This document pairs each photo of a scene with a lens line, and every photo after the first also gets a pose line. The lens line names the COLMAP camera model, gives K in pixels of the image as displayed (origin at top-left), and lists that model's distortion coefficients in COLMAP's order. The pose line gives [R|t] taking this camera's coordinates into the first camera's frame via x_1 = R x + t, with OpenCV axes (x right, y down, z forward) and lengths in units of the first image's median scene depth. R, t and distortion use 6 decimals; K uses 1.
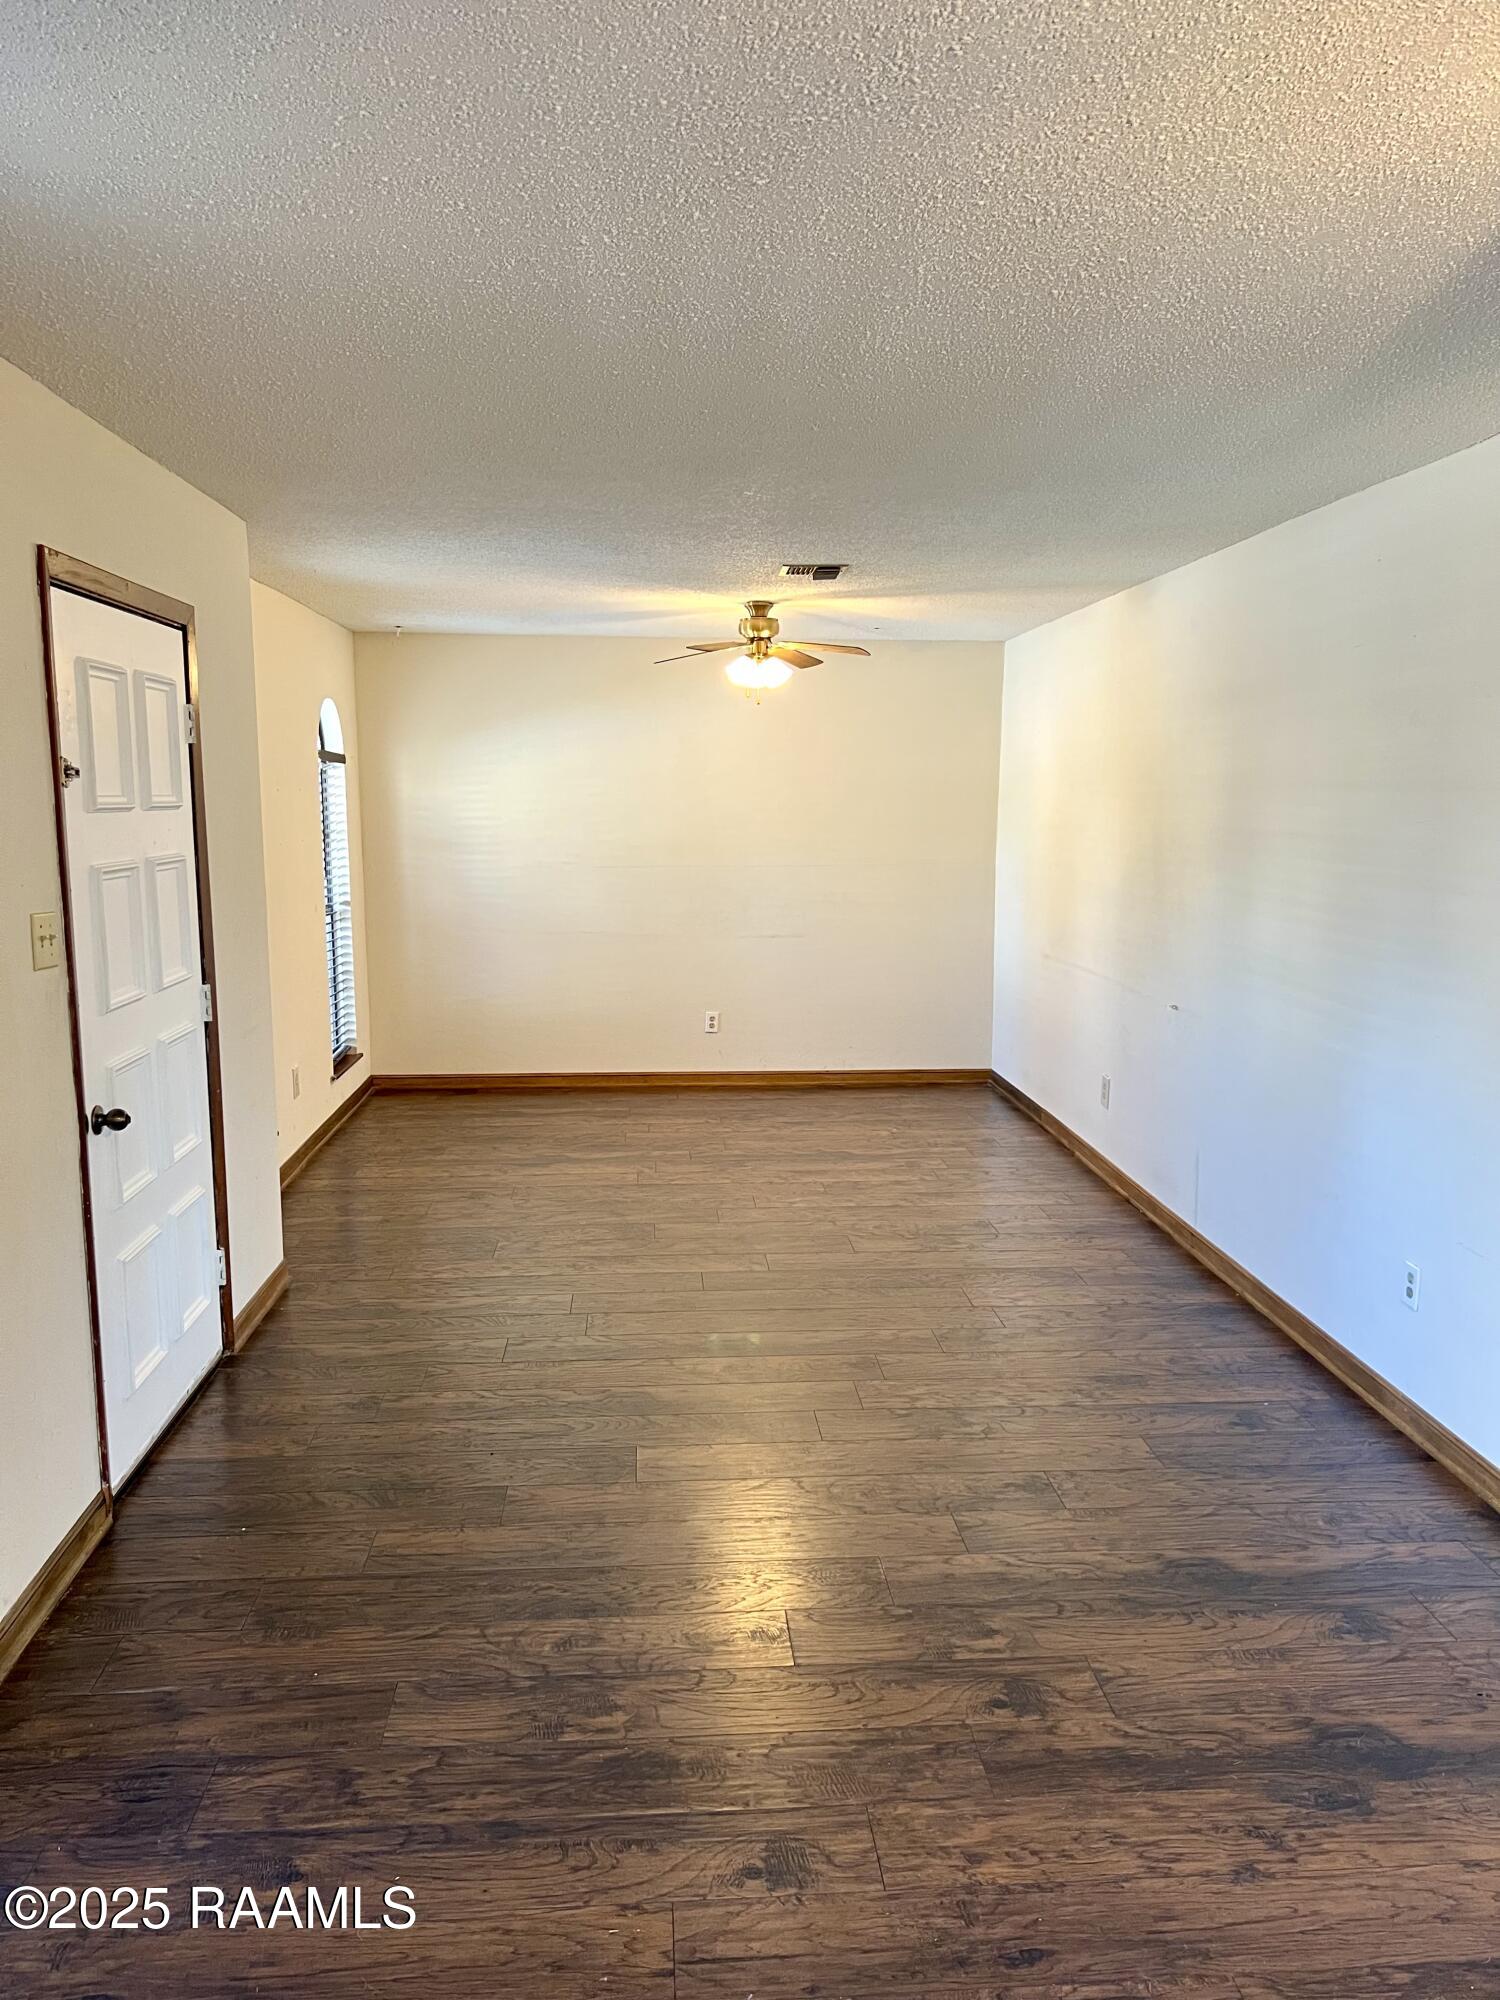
lens RADIAL K [[1509.0, 0, 752.6], [0, 1509.0, 996.1], [0, 0, 1]] dist [0.043684, -0.026038]
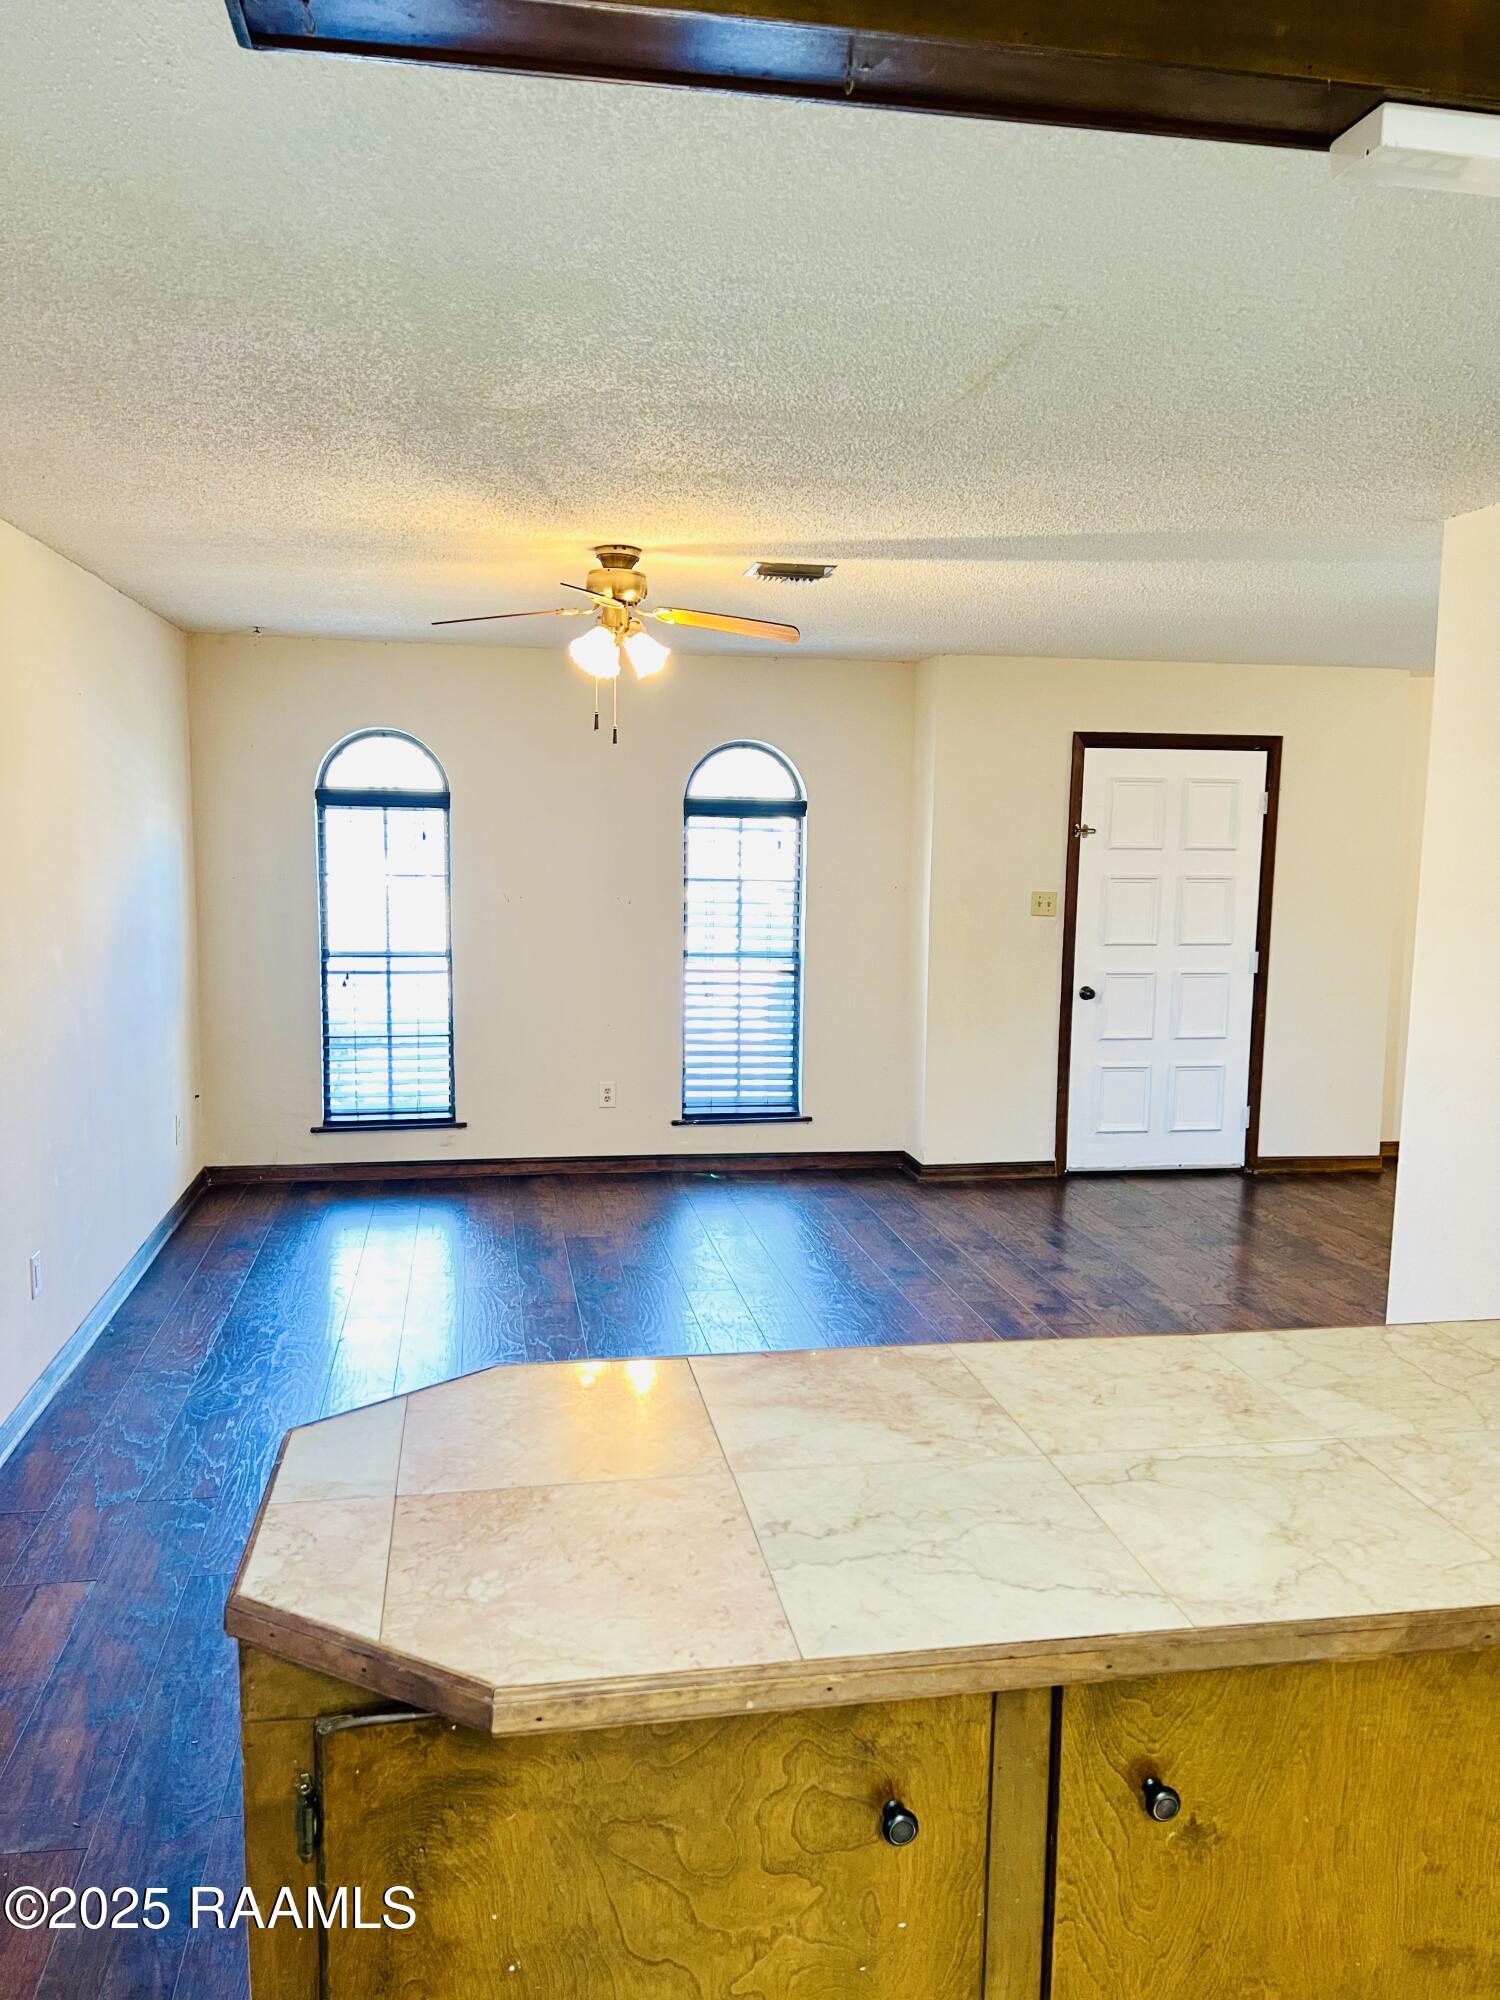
lens RADIAL K [[1509.0, 0, 752.1], [0, 1509.0, 1001.1], [0, 0, 1]] dist [0.043684, -0.026038]
pose [[0.111564, 0.115652, -0.987005, 2.178424], [-0.152250, 0.983468, 0.098028, -0.058403], [0.982025, 0.139336, 0.127327, 0.369158]]
